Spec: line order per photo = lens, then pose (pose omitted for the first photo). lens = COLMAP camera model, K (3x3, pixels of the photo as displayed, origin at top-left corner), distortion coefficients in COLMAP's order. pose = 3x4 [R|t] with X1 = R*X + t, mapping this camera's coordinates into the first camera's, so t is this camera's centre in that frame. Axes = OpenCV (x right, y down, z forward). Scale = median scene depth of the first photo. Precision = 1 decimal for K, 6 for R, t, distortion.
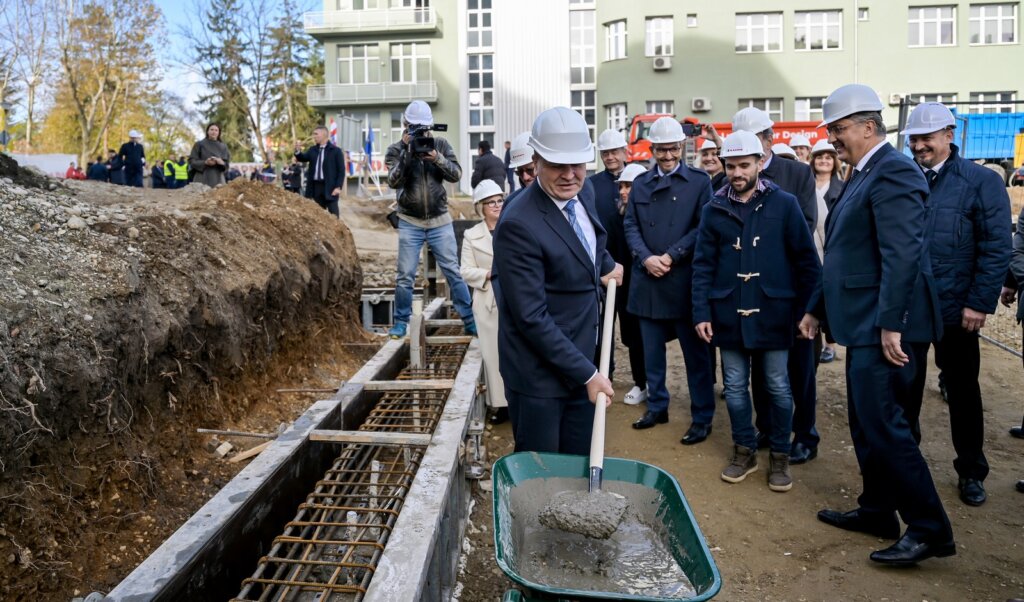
lens RADIAL K [[890.9, 0, 441.4], [0, 890.9, 241.2], [0, 0, 1]] dist [0.004424, 0.004049]
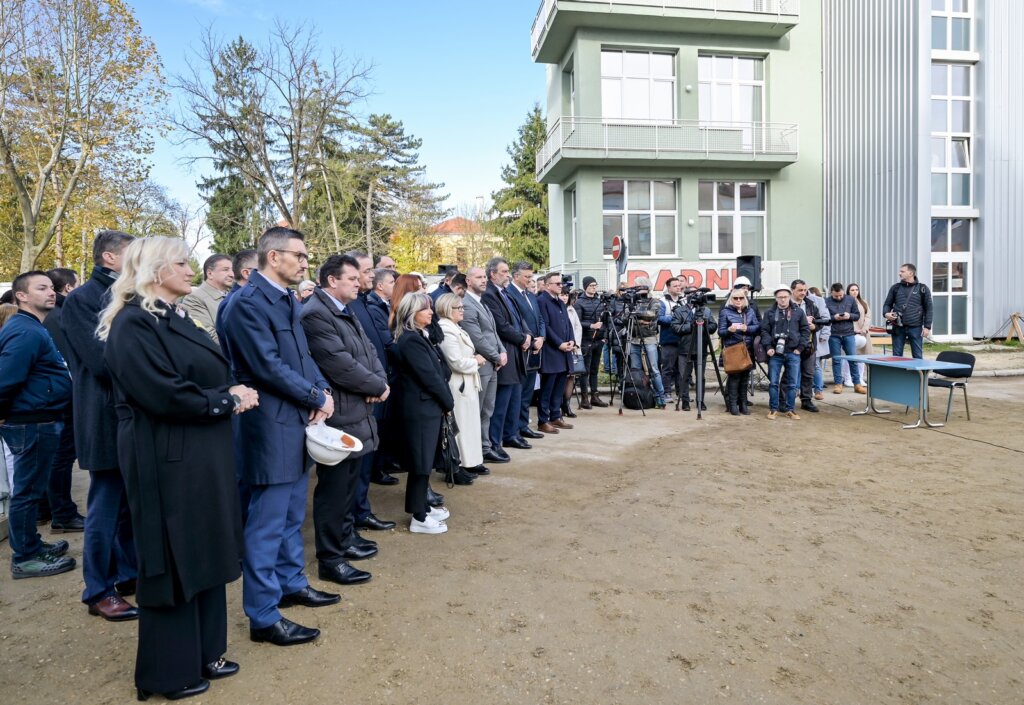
lens RADIAL K [[638.5, 0, 554.5], [0, 638.5, 324.4], [0, 0, 1]] dist [-0.001609, -0.001673]
pose [[0.953327, -0.018856, 0.301351, -0.152531], [0.017568, 0.999821, 0.006983, -0.034932], [-0.301429, -0.001363, 0.953488, 0.384928]]
